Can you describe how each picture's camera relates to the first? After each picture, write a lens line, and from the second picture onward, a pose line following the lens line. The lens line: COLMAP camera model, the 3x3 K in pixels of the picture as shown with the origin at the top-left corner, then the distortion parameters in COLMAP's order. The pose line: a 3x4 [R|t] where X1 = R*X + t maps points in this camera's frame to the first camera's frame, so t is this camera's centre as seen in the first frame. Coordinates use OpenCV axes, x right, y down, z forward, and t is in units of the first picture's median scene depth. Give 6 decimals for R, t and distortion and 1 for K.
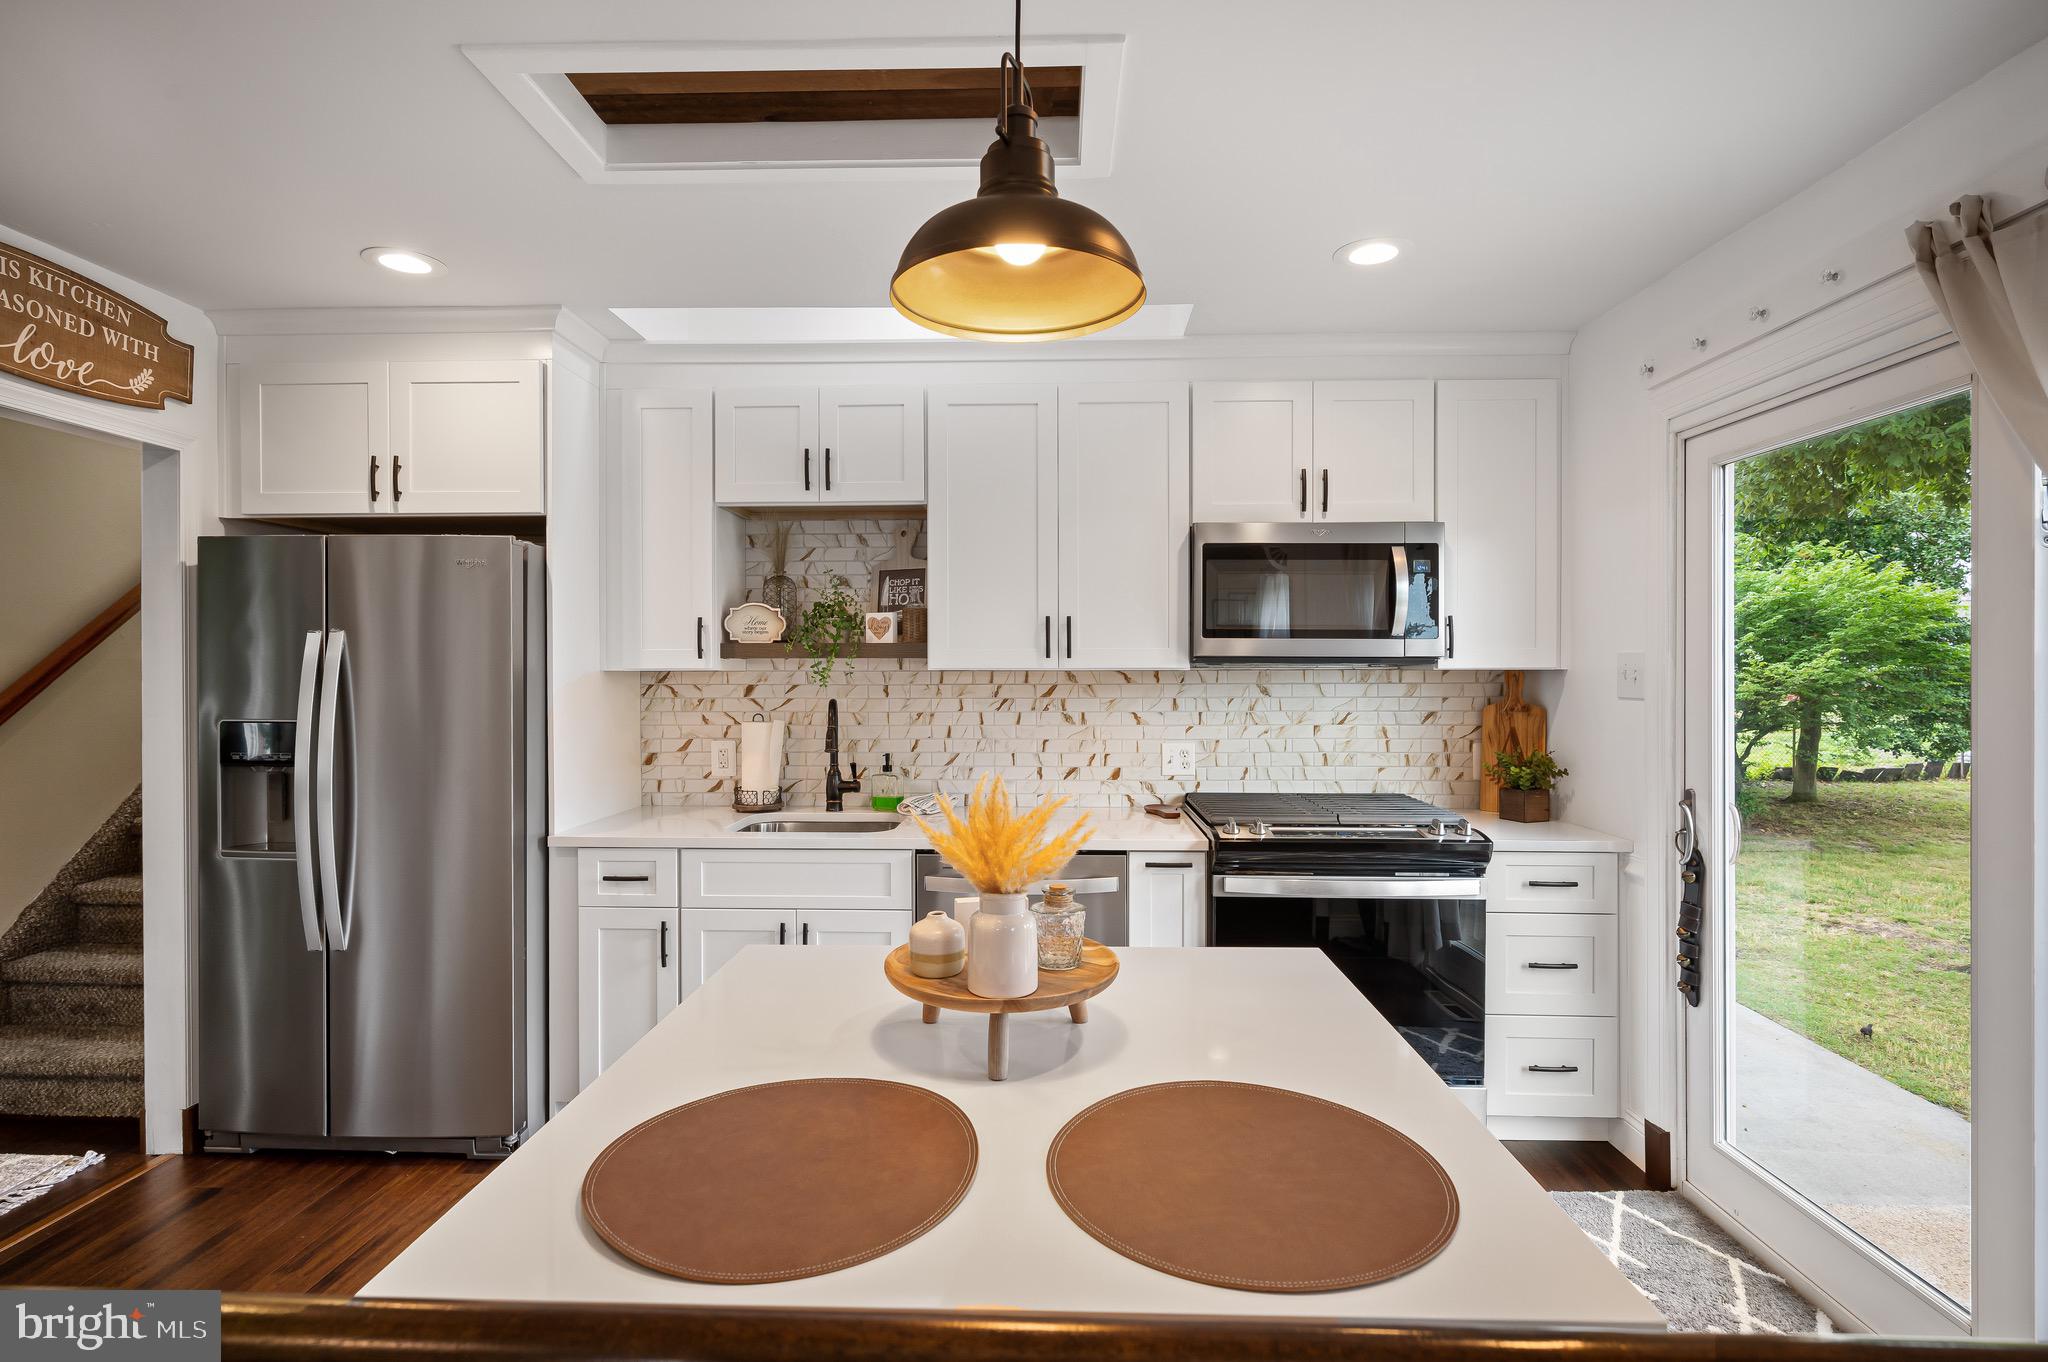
lens RADIAL K [[977.9, 0, 1024.0], [0, 977.9, 681.0], [0, 0, 1]] dist [0.001179, 0.000345]
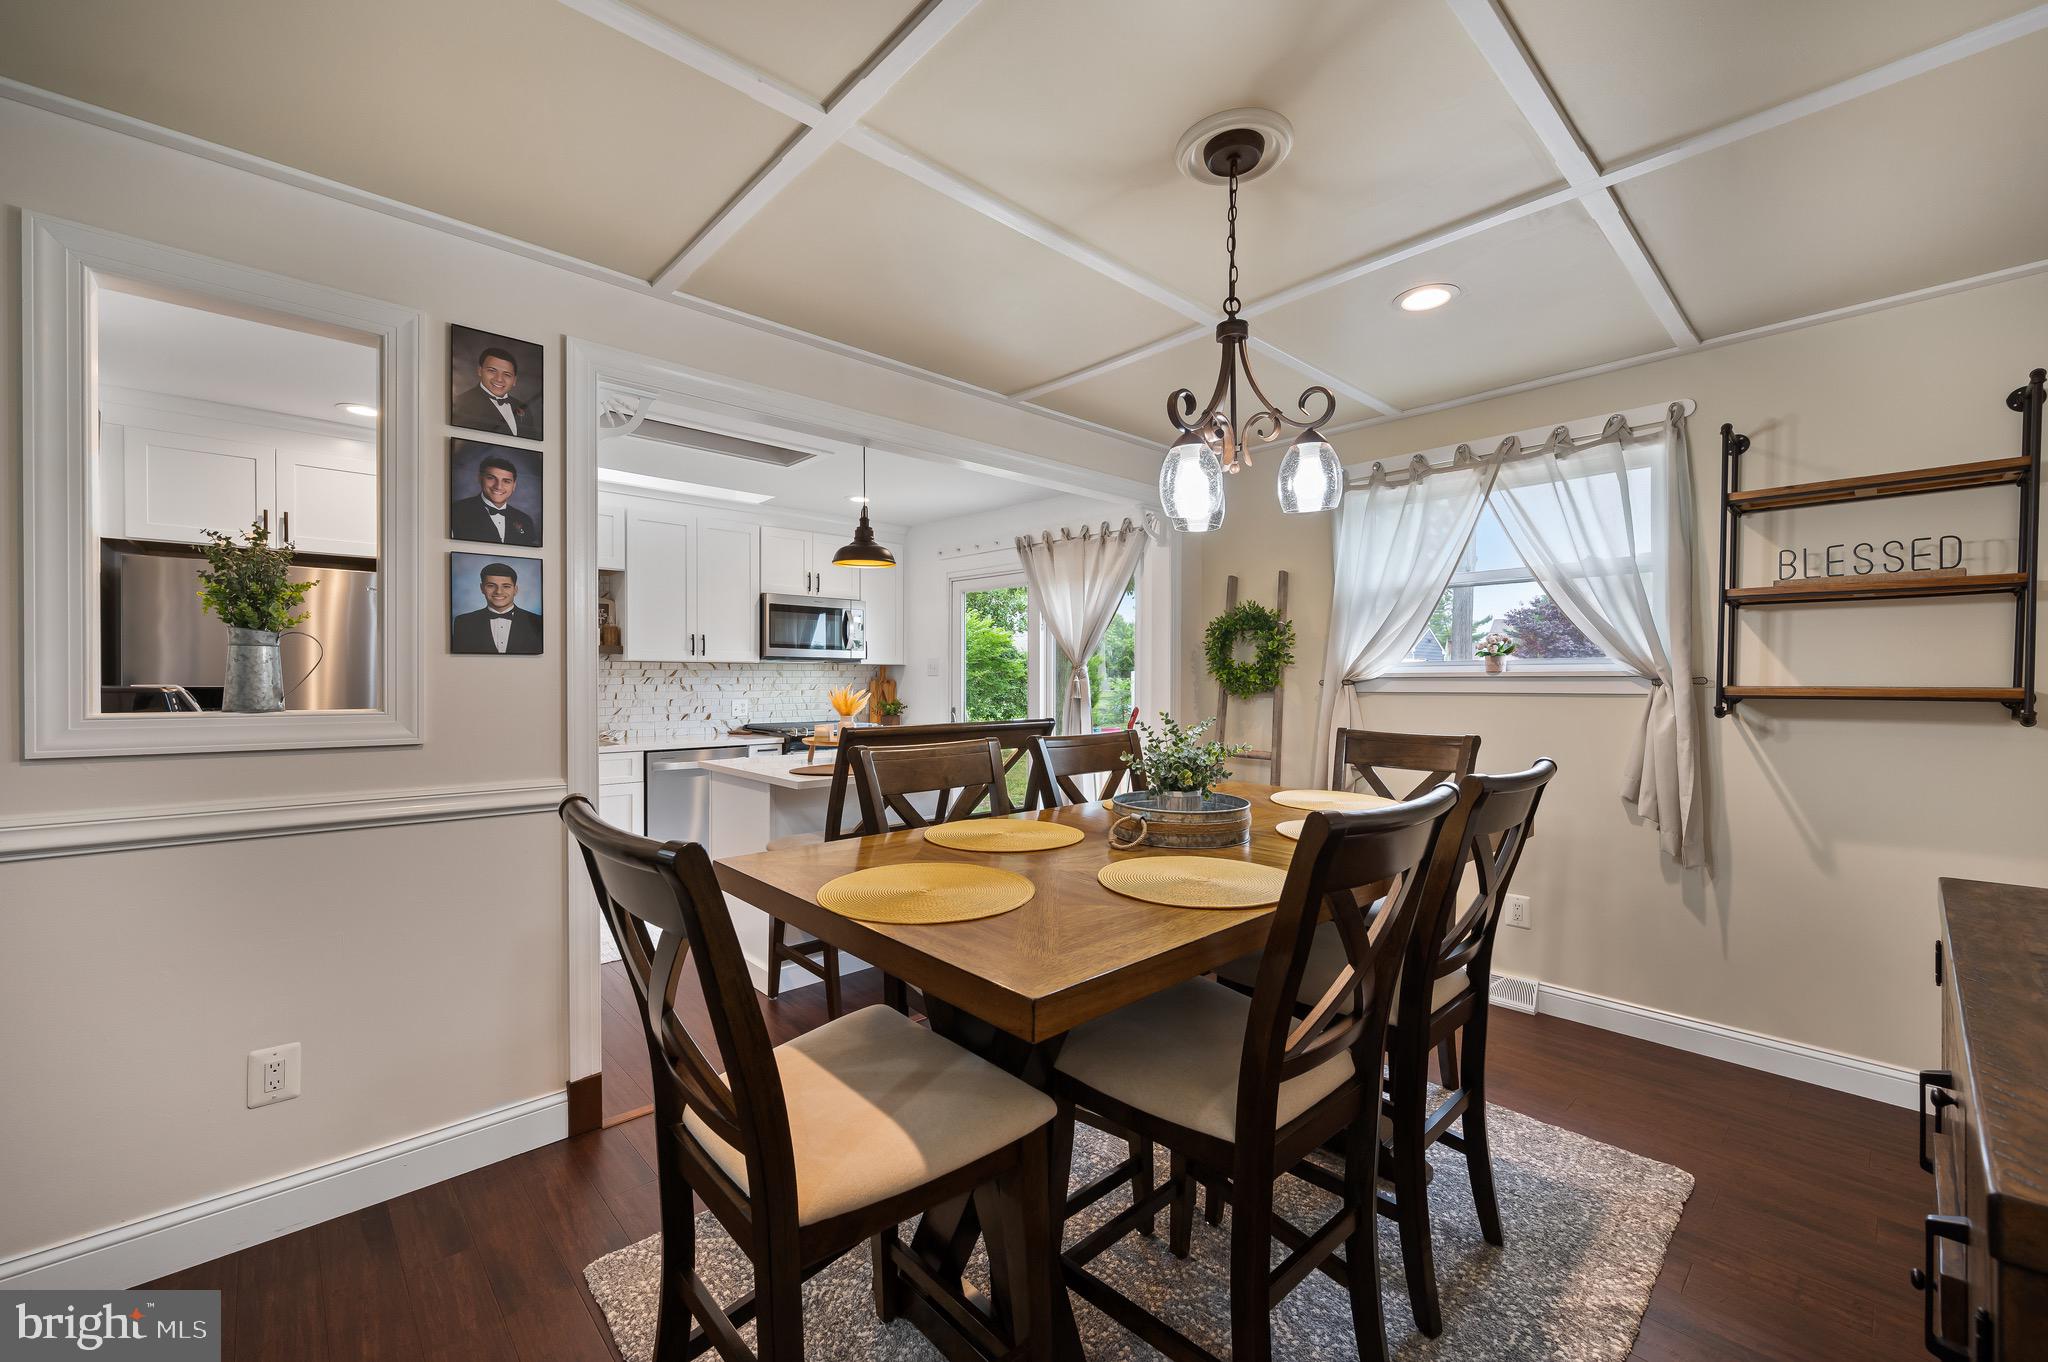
lens RADIAL K [[828.8, 0, 1028.0], [0, 828.8, 685.8], [0, 0, 1]] dist [-0.001832, 0.000122]
pose [[0.705650, -0.004432, 0.708547, -0.622905], [0.003933, 0.999990, 0.002338, 0.033464], [-0.708550, 0.001137, 0.705660, -0.601168]]
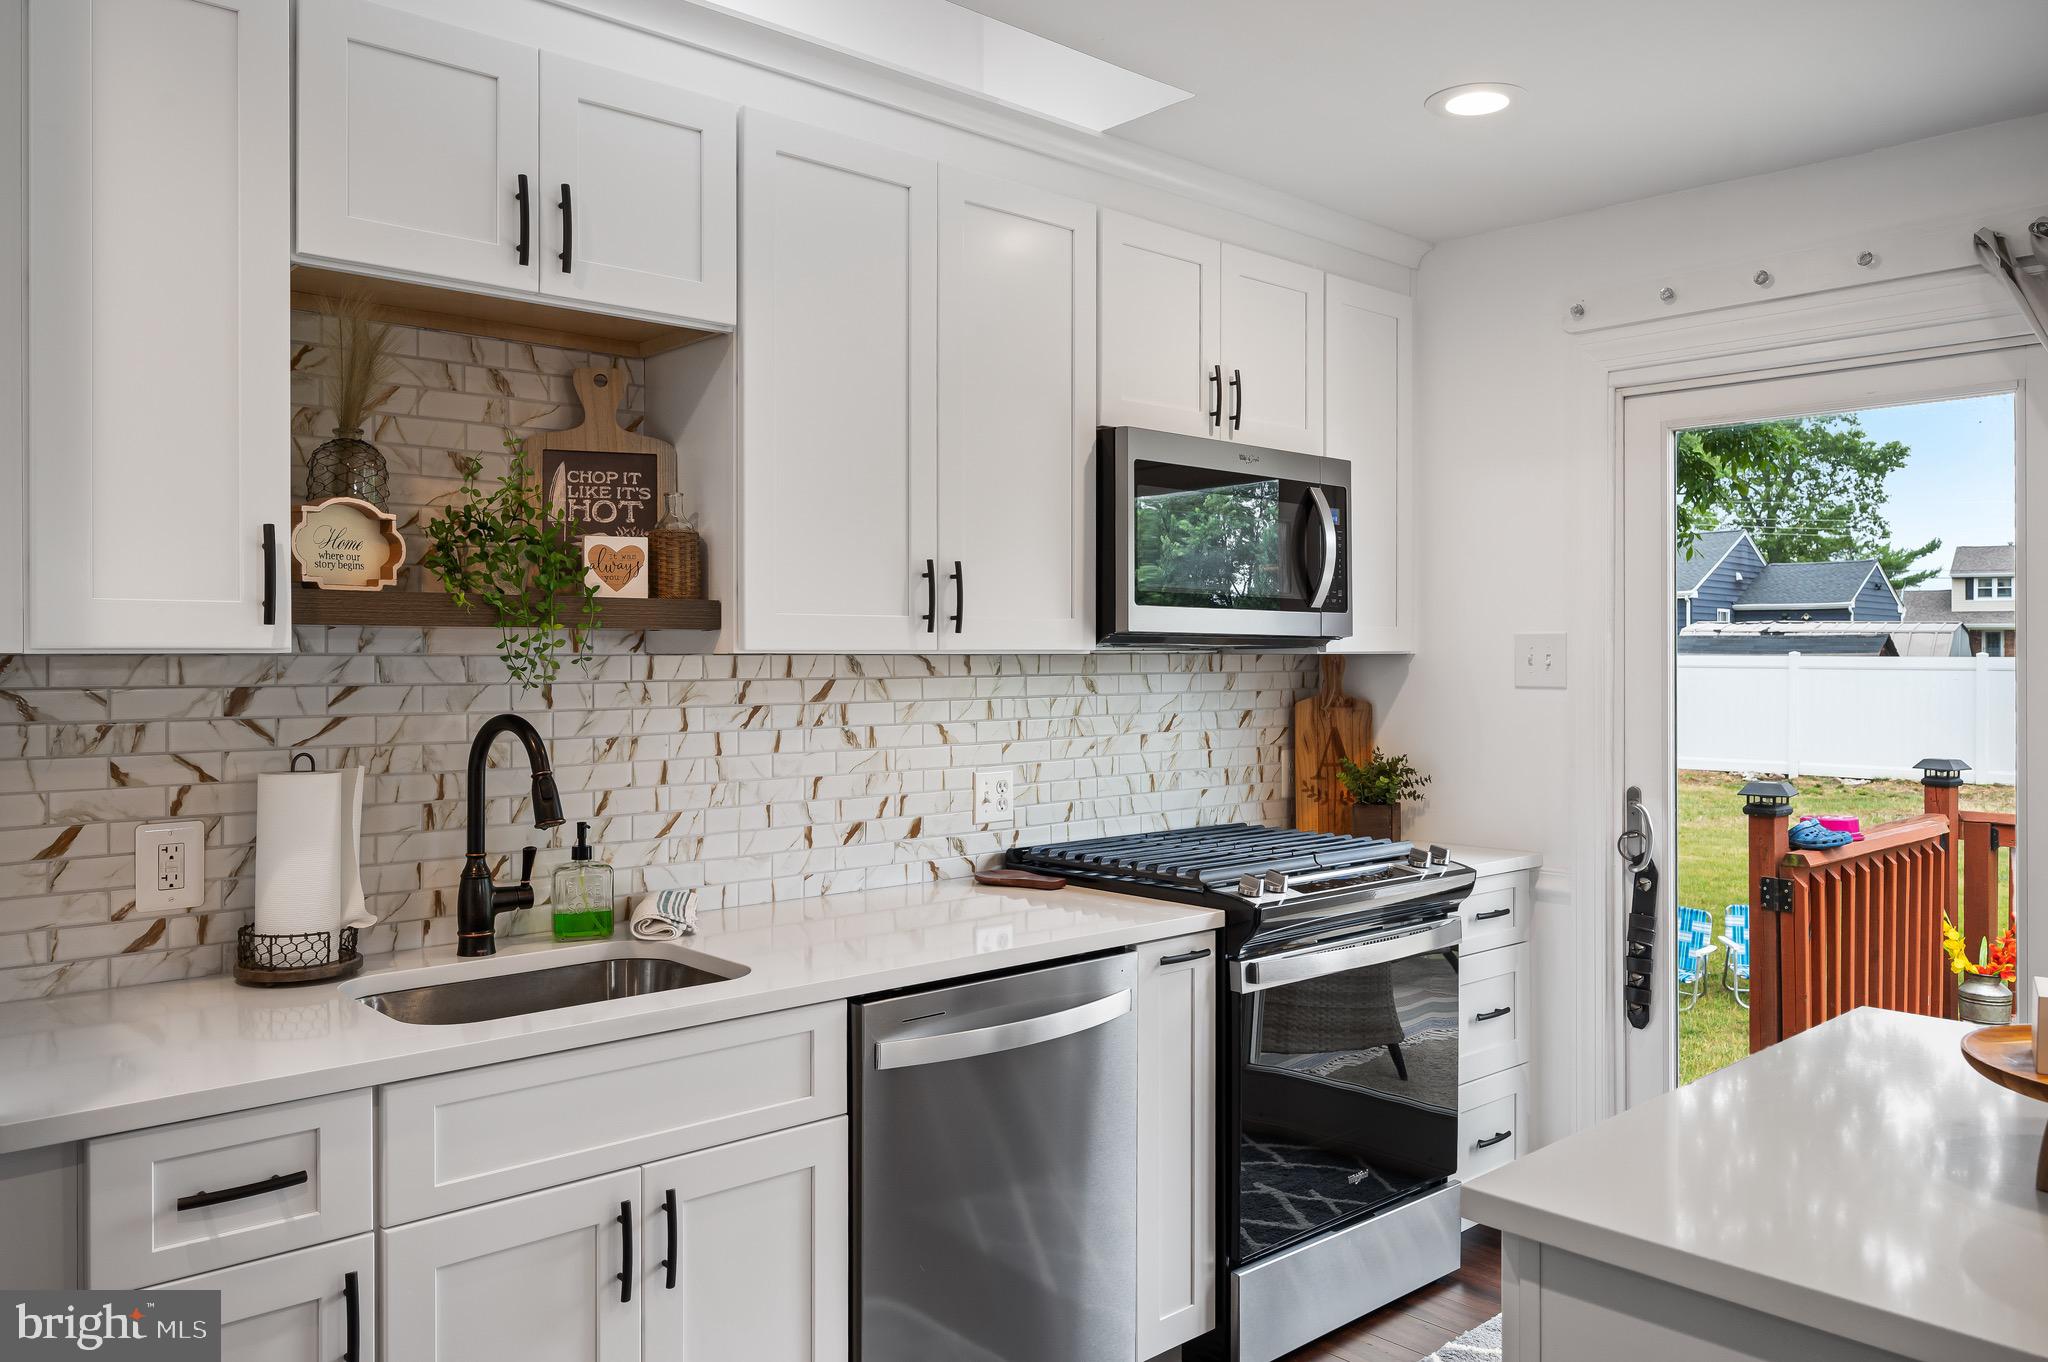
lens RADIAL K [[1506.5, 0, 1027.5], [0, 1506.5, 657.8], [0, 0, 1]] dist [0.001601, 0.000247]
pose [[0.714816, -0.000423, 0.699312, -0.504568], [0.007664, 0.999944, -0.007229, -0.001525], [-0.699271, 0.010527, 0.714780, 0.297058]]
